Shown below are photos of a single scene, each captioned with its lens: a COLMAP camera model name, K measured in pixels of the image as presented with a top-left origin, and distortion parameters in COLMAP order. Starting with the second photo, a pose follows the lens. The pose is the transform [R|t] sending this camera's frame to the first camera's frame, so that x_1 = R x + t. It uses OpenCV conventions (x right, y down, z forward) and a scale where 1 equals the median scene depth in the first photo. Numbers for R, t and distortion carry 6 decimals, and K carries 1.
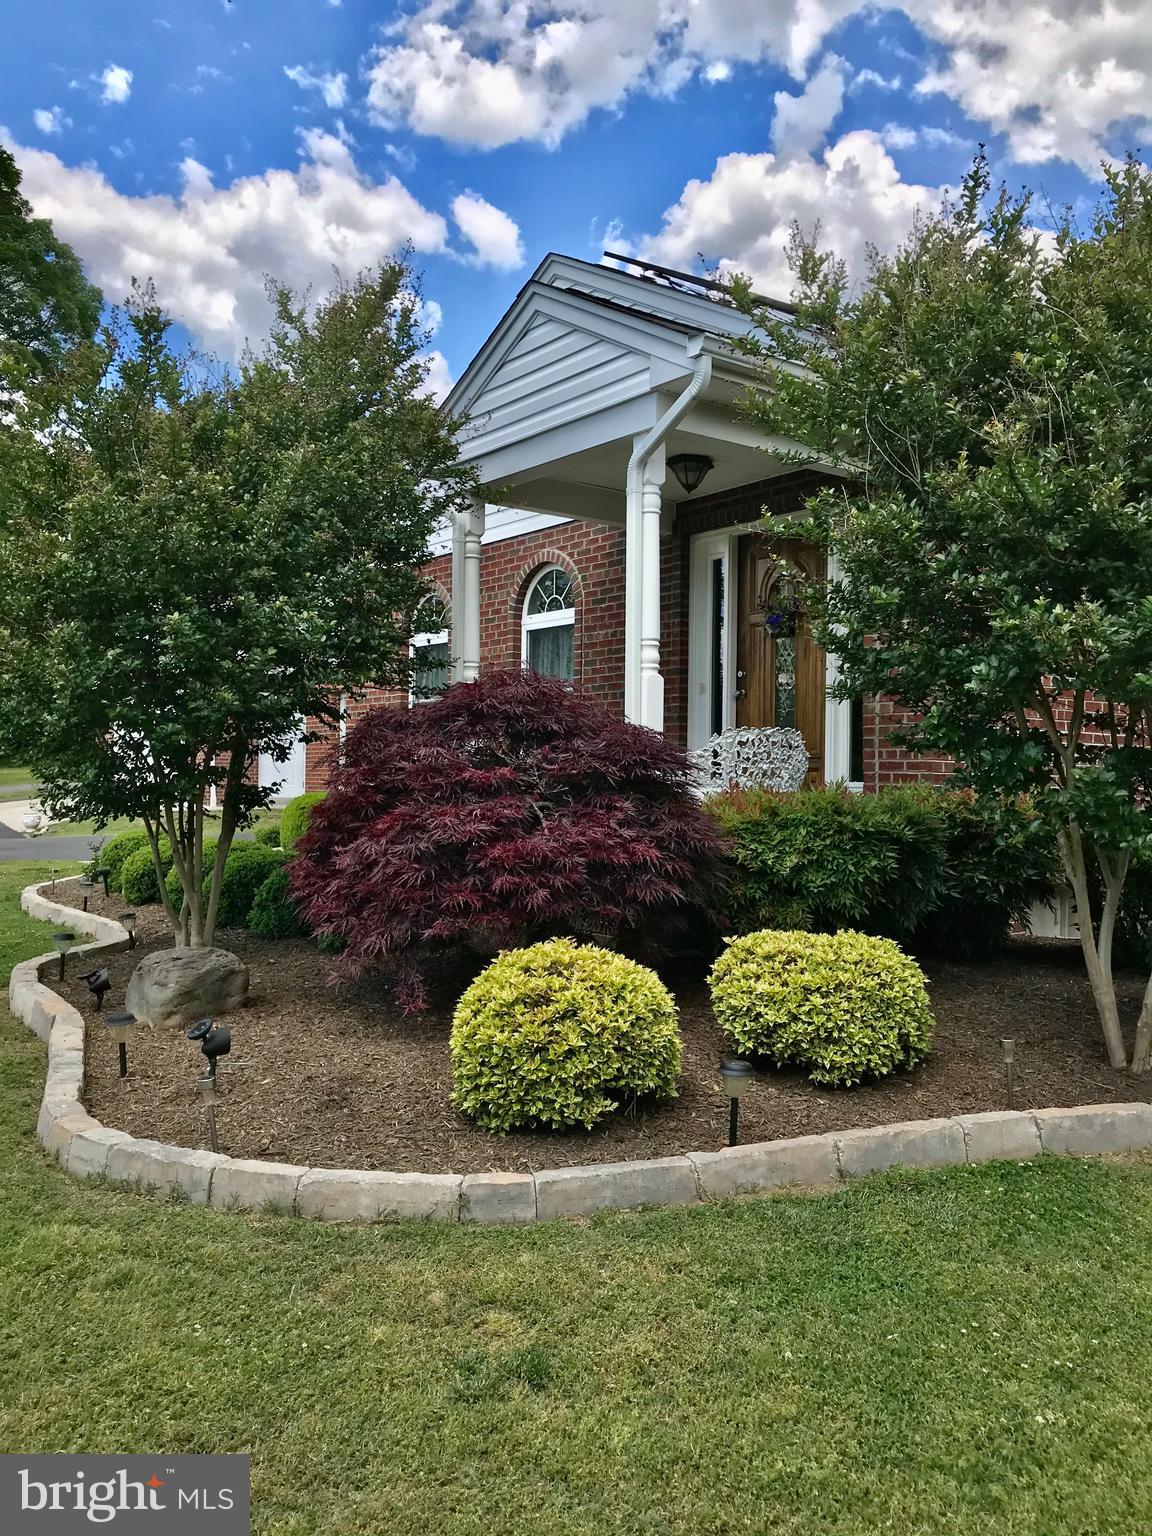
lens RADIAL K [[1255.5, 0, 579.6], [0, 1255.5, 765.3], [0, 0, 1]] dist [0.008219, 0.000763]
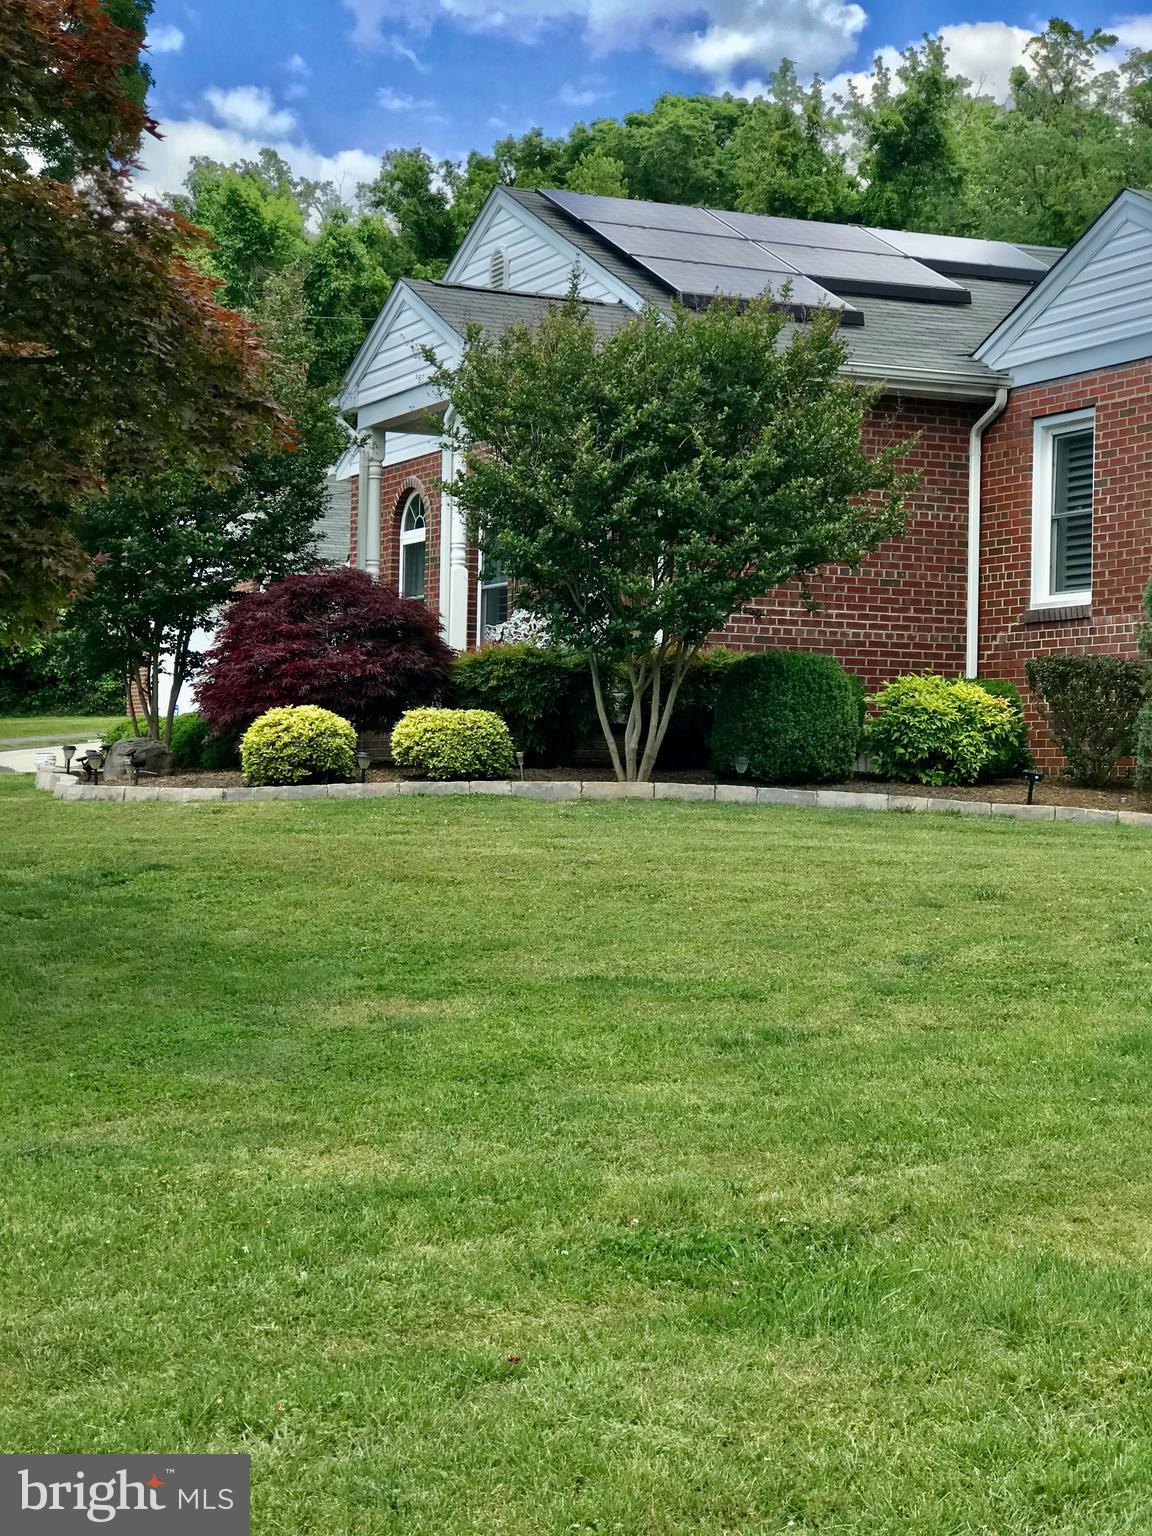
lens RADIAL K [[2558.2, 0, 575.3], [0, 2558.2, 770.2], [0, 0, 1]] dist [-0.011758, 0.000000]
pose [[0.979130, -0.000796, -0.203234, 0.936294], [0.001648, 0.999991, 0.004023, 0.173989], [0.203229, -0.004274, 0.979122, -2.181576]]
